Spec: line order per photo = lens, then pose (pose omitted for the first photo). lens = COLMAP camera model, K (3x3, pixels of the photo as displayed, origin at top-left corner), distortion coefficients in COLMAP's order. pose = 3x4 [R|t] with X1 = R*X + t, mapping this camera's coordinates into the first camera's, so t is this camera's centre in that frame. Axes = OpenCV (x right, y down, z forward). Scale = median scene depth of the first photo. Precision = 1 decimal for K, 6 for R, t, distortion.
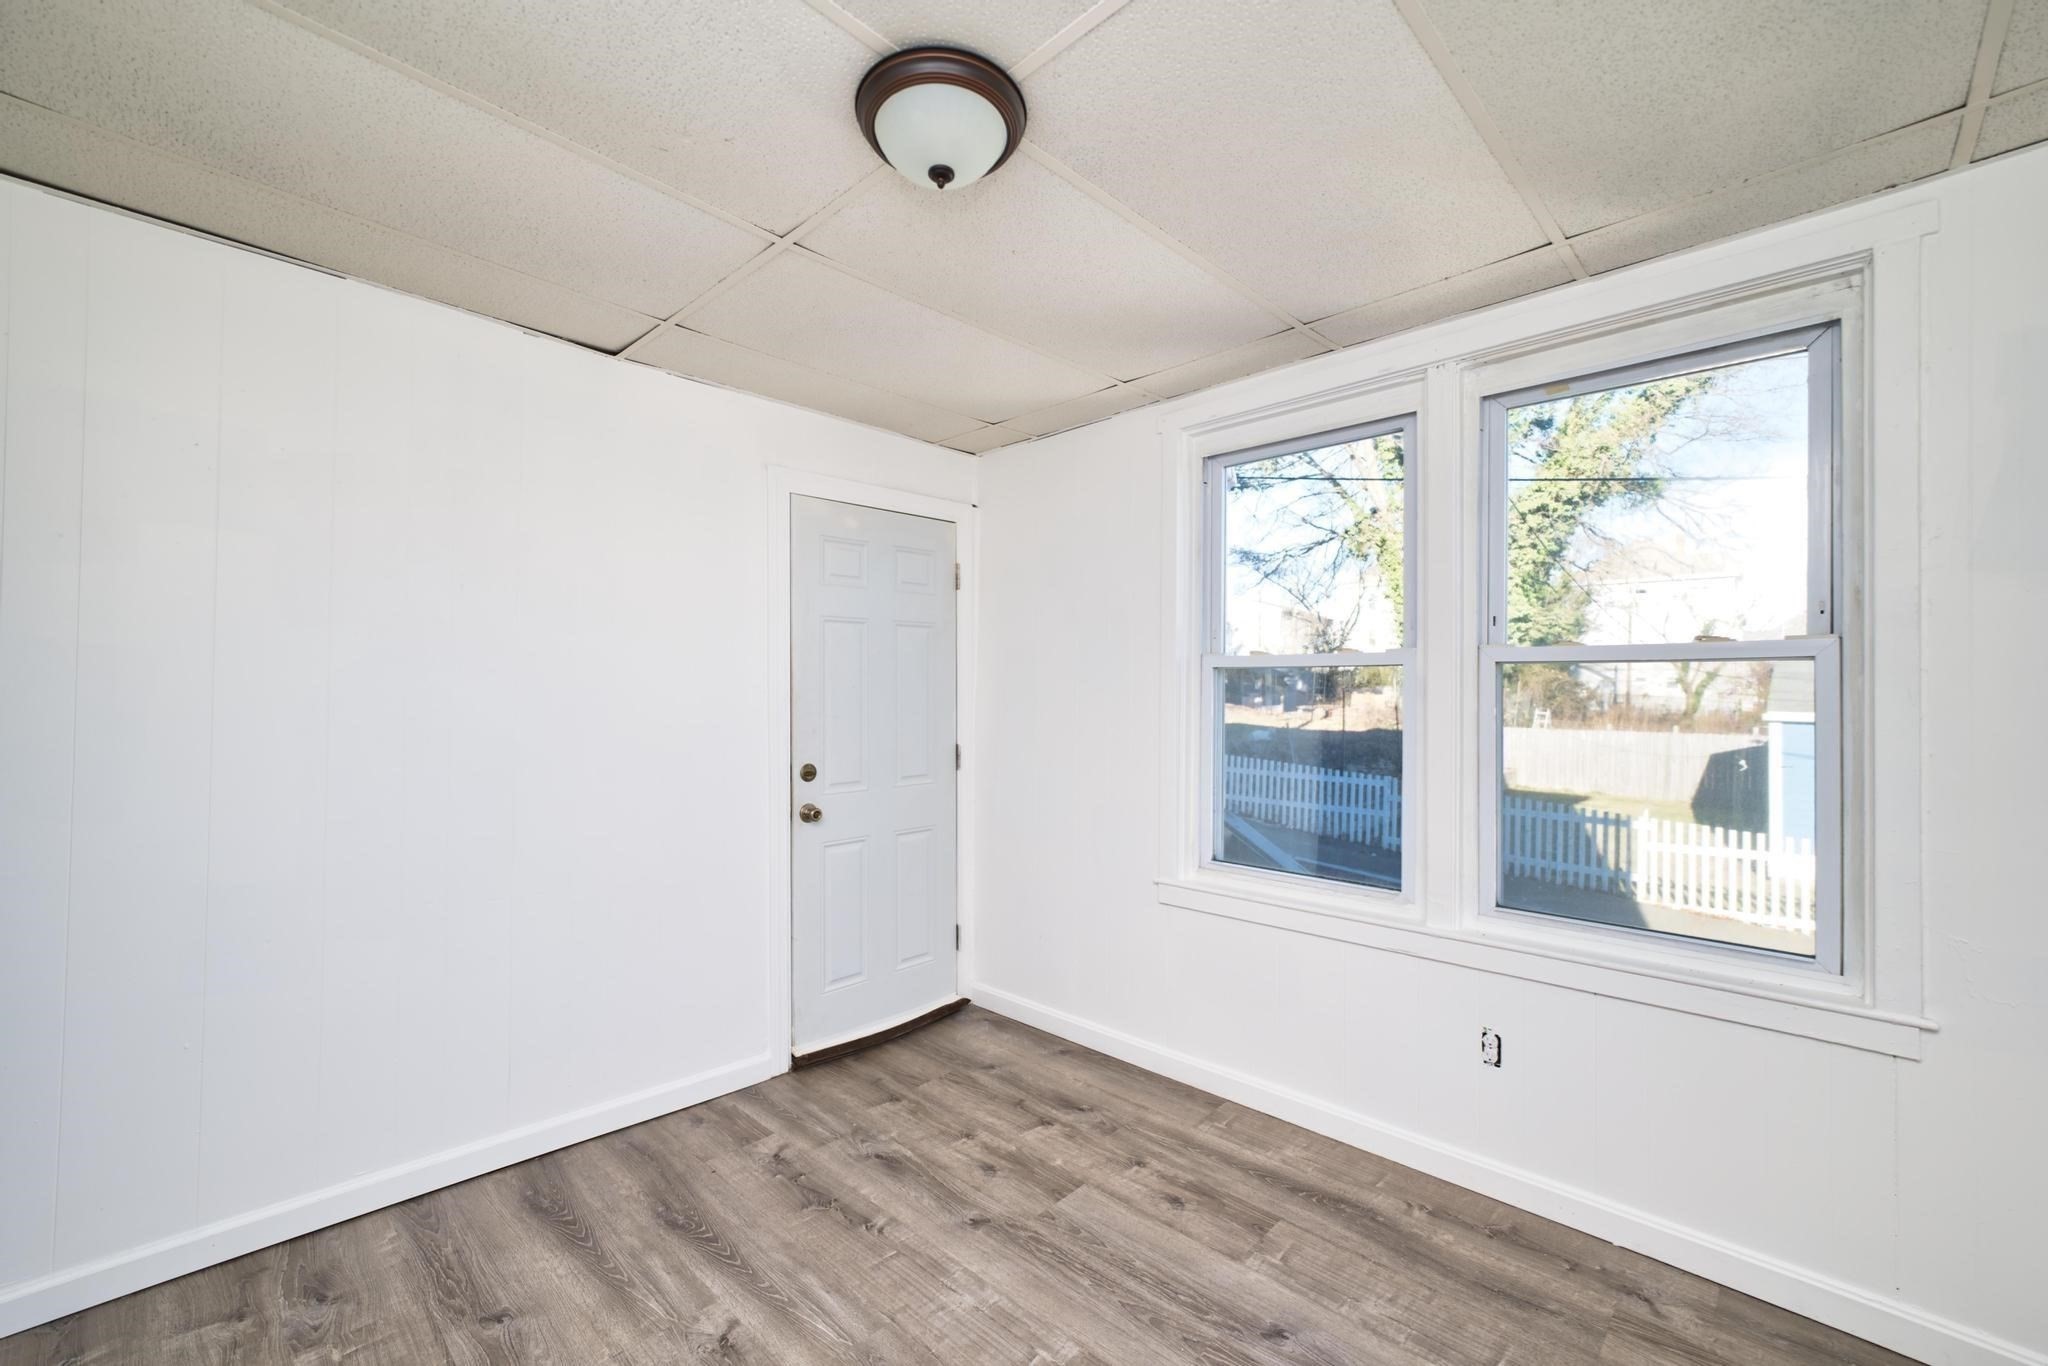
lens RADIAL K [[820.9, 0, 1017.3], [0, 820.9, 686.6], [0, 0, 1]] dist [0.000958, 0.004317]
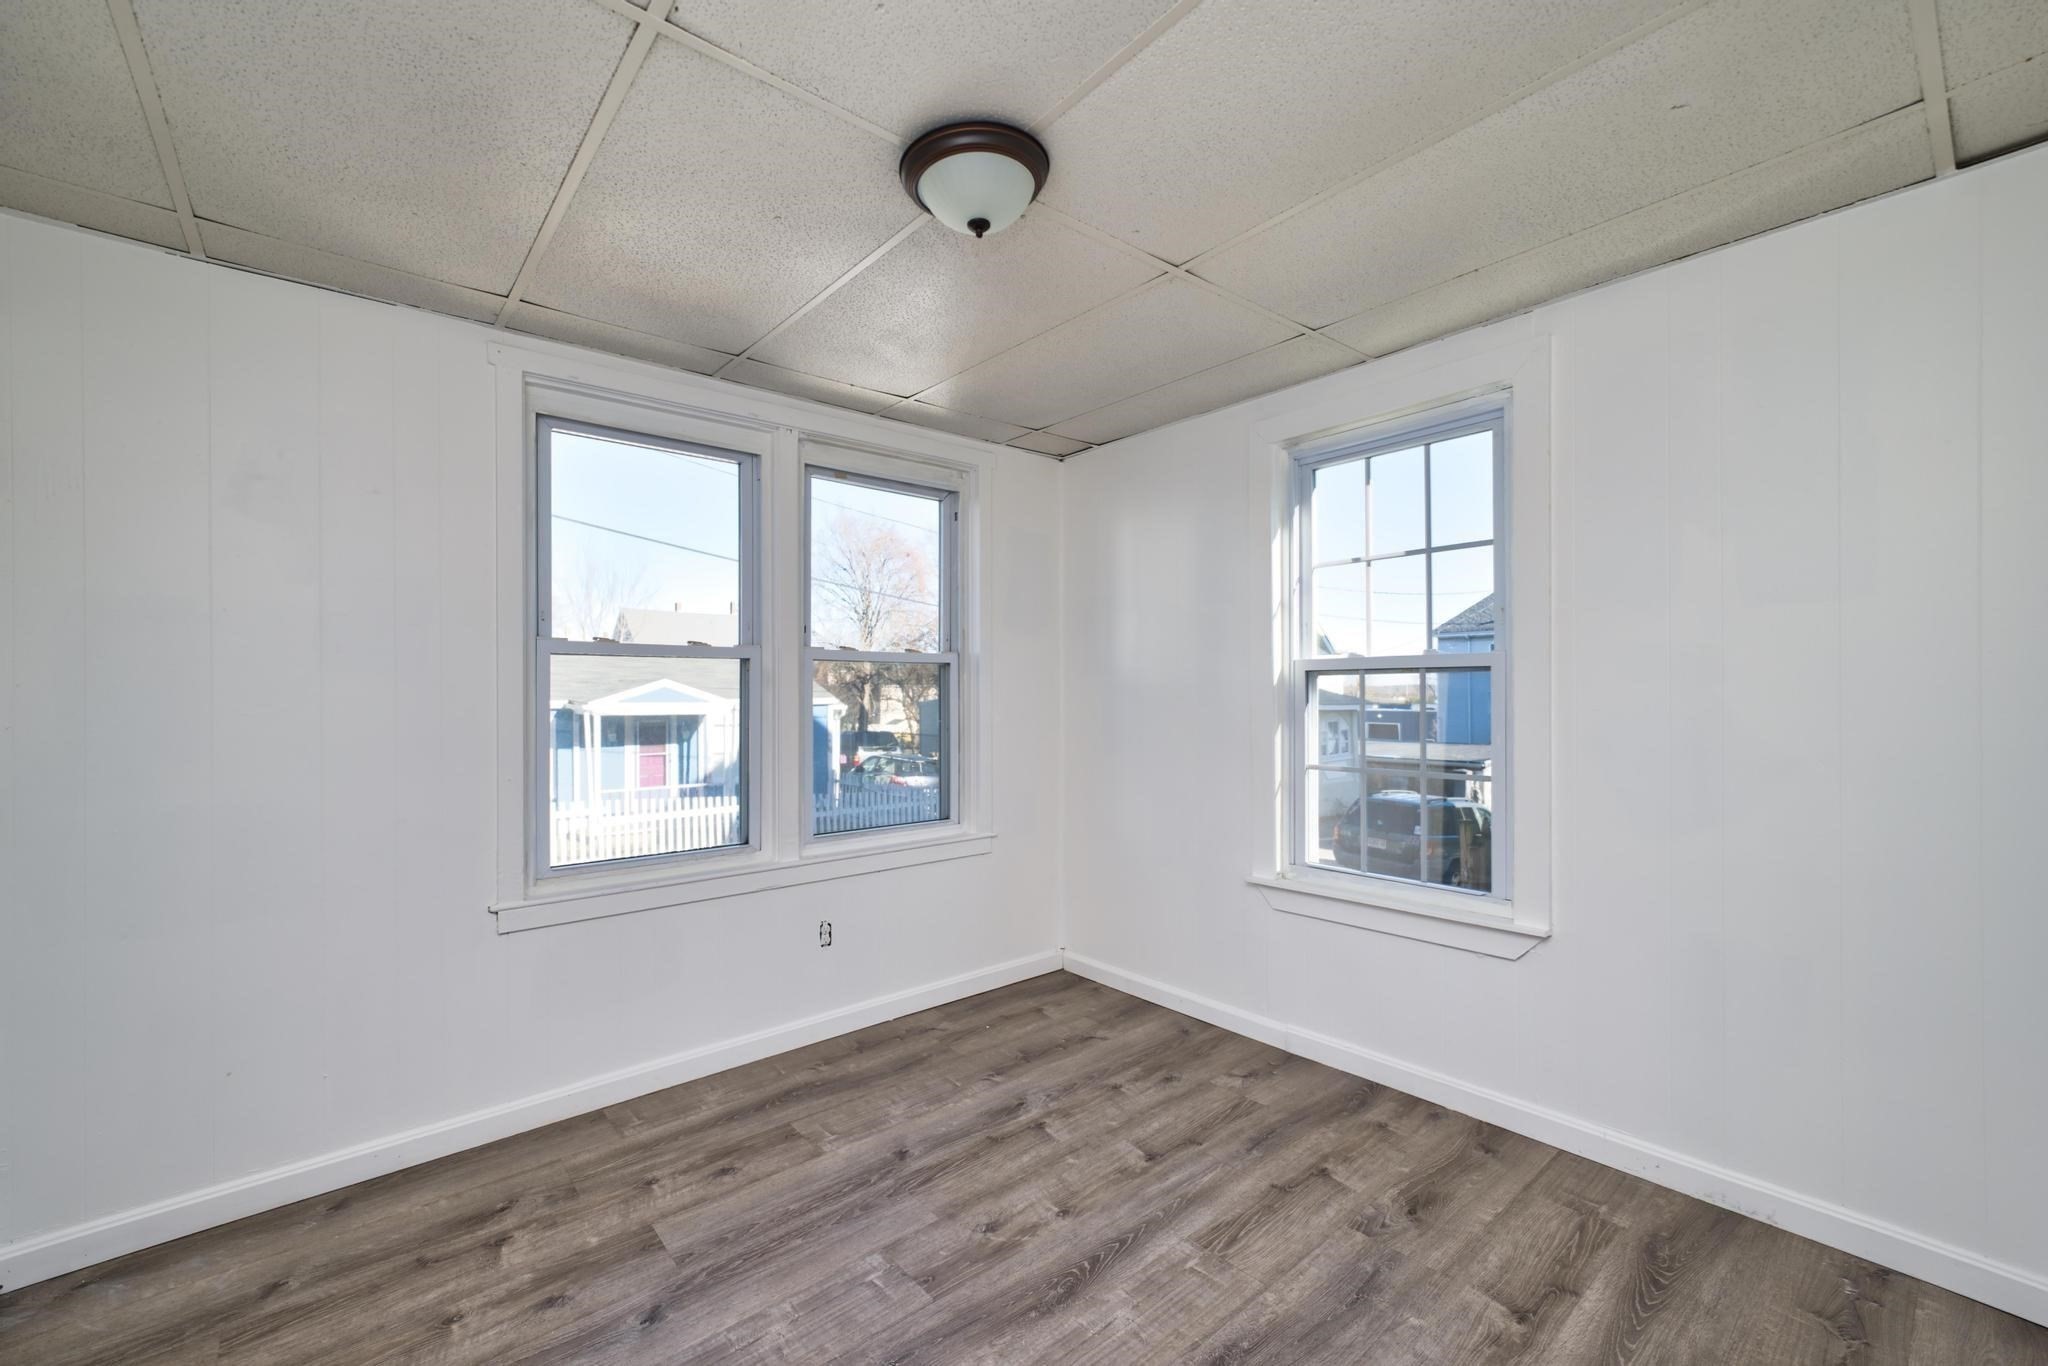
lens RADIAL K [[820.9, 0, 1010.5], [0, 820.9, 687.7], [0, 0, 1]] dist [0.000958, 0.004317]
pose [[0.132330, -0.000998, 0.991205, -0.771397], [-0.004741, 0.999987, 0.001640, 0.015321], [-0.991194, -0.004916, 0.132323, 0.504386]]
